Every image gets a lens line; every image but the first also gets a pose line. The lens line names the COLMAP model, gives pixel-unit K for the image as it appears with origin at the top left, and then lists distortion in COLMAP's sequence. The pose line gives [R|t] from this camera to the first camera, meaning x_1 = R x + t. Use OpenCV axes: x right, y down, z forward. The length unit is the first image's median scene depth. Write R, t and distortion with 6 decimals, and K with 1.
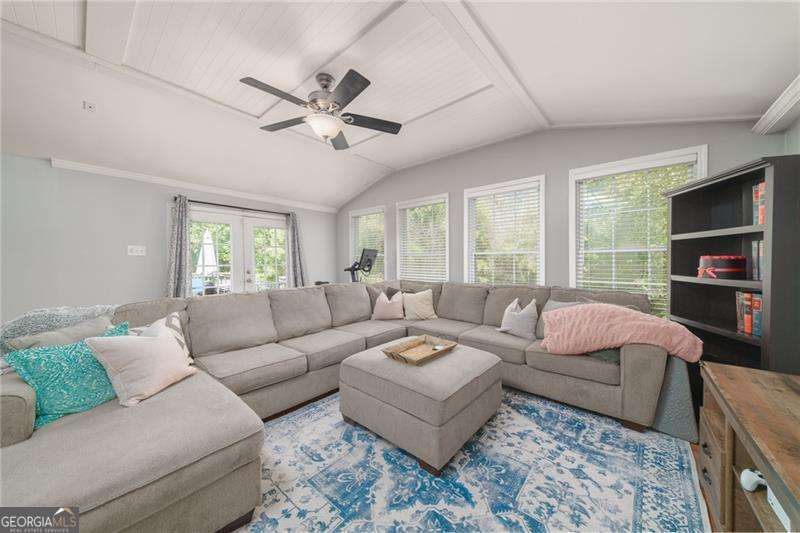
lens RADIAL K [[280.9, 0, 413.1], [0, 280.9, 266.1], [0, 0, 1]] dist [0.001289, 0.000097]
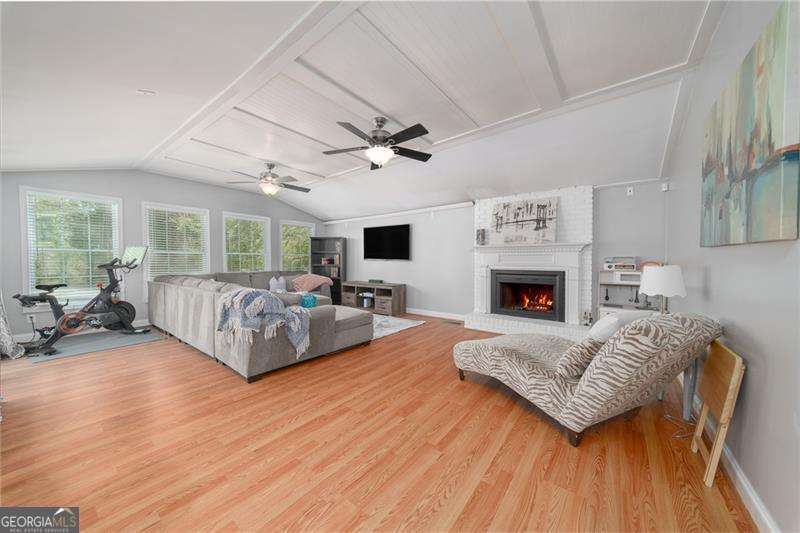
lens RADIAL K [[280.8, 0, 396.5], [0, 280.8, 263.6], [0, 0, 1]] dist [0.001813, 0.000132]
pose [[0.001342, -0.010570, 0.999943, -2.437091], [0.010506, 0.999889, 0.010555, 0.002820], [-0.999944, 0.010491, 0.001452, 0.096520]]
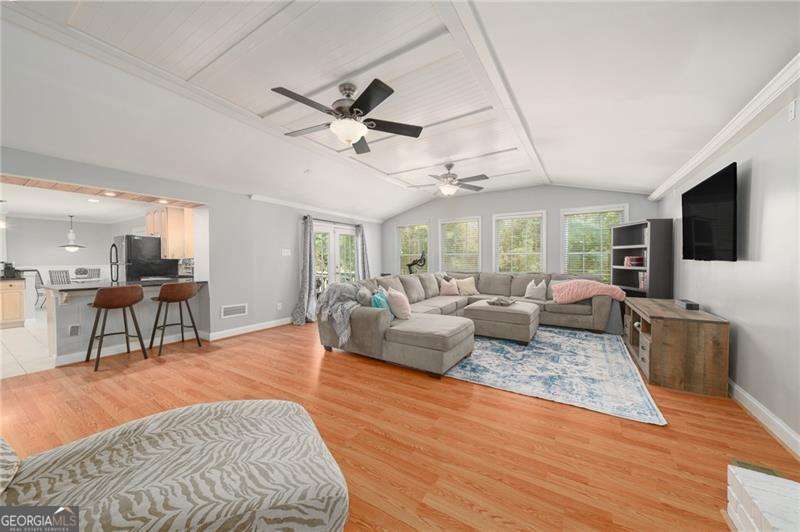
lens RADIAL K [[276.2, 0, 403.7], [0, 276.2, 263.5], [0, 0, 1]] dist [0.014600, 0.000024]
pose [[0.994258, -0.004966, 0.106893, -0.921706], [0.004851, 0.999987, 0.001342, 0.007504], [-0.106899, -0.000816, 0.994270, -0.968449]]
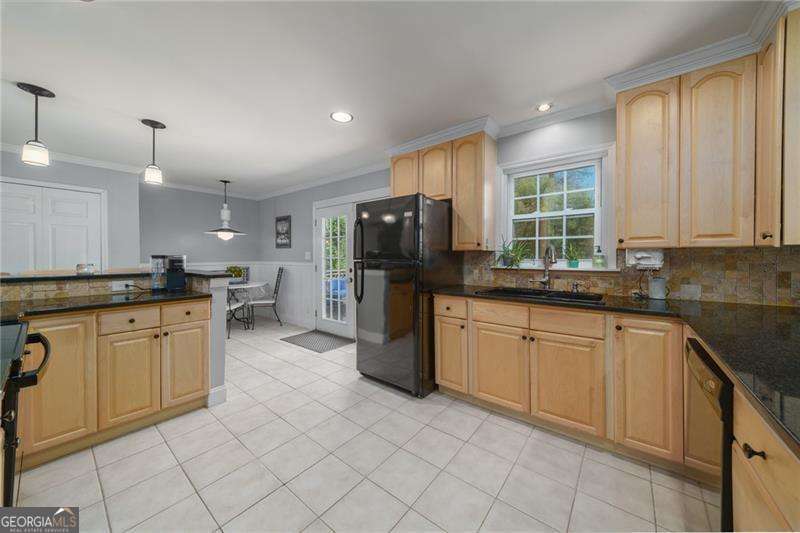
lens RADIAL K [[277.3, 0, 400.0], [0, 277.3, 266.5], [0, 0, 1]] dist [-0.006662, -0.000033]
pose [[1.000000, 0.000125, 0.000379, -3.061475], [-0.000134, 0.999730, 0.023223, -0.003679], [-0.000376, -0.023223, 0.999730, 0.681496]]
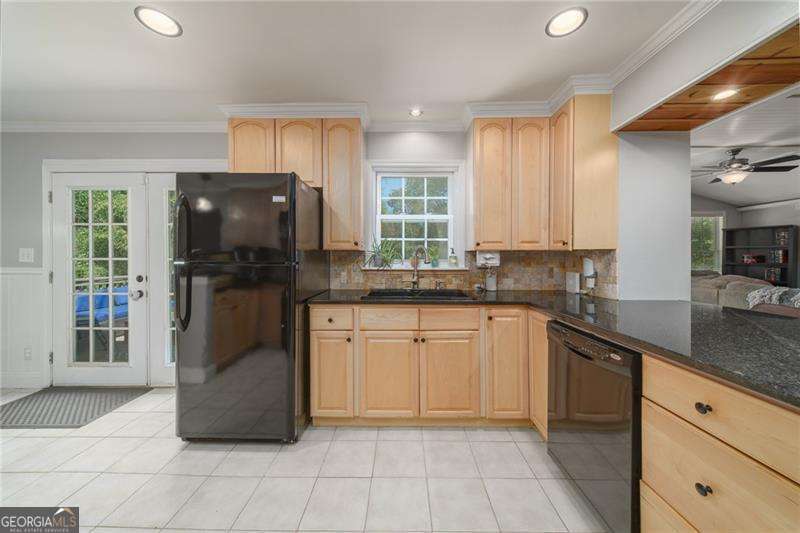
lens RADIAL K [[280.8, 0, 396.5], [0, 280.8, 263.6], [0, 0, 1]] dist [0.001813, 0.000132]
pose [[0.791907, -0.011730, 0.610529, -3.244223], [0.006427, 0.999920, 0.010875, -0.004140], [-0.610608, -0.004688, 0.791919, 0.908294]]
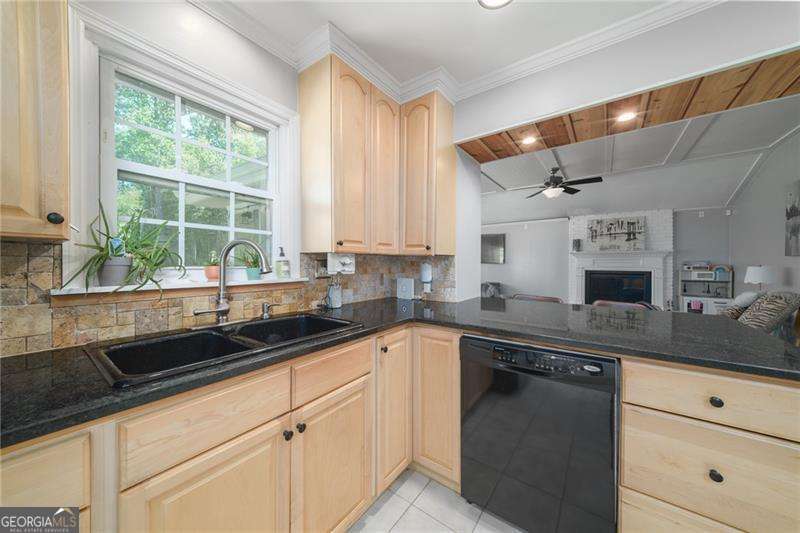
lens RADIAL K [[280.9, 0, 413.1], [0, 280.9, 266.1], [0, 0, 1]] dist [0.001289, 0.000097]
pose [[-0.045858, -0.009924, 0.998899, -3.087447], [0.008899, 0.999907, 0.010343, -0.010391], [-0.998908, 0.009364, -0.045766, 1.397756]]
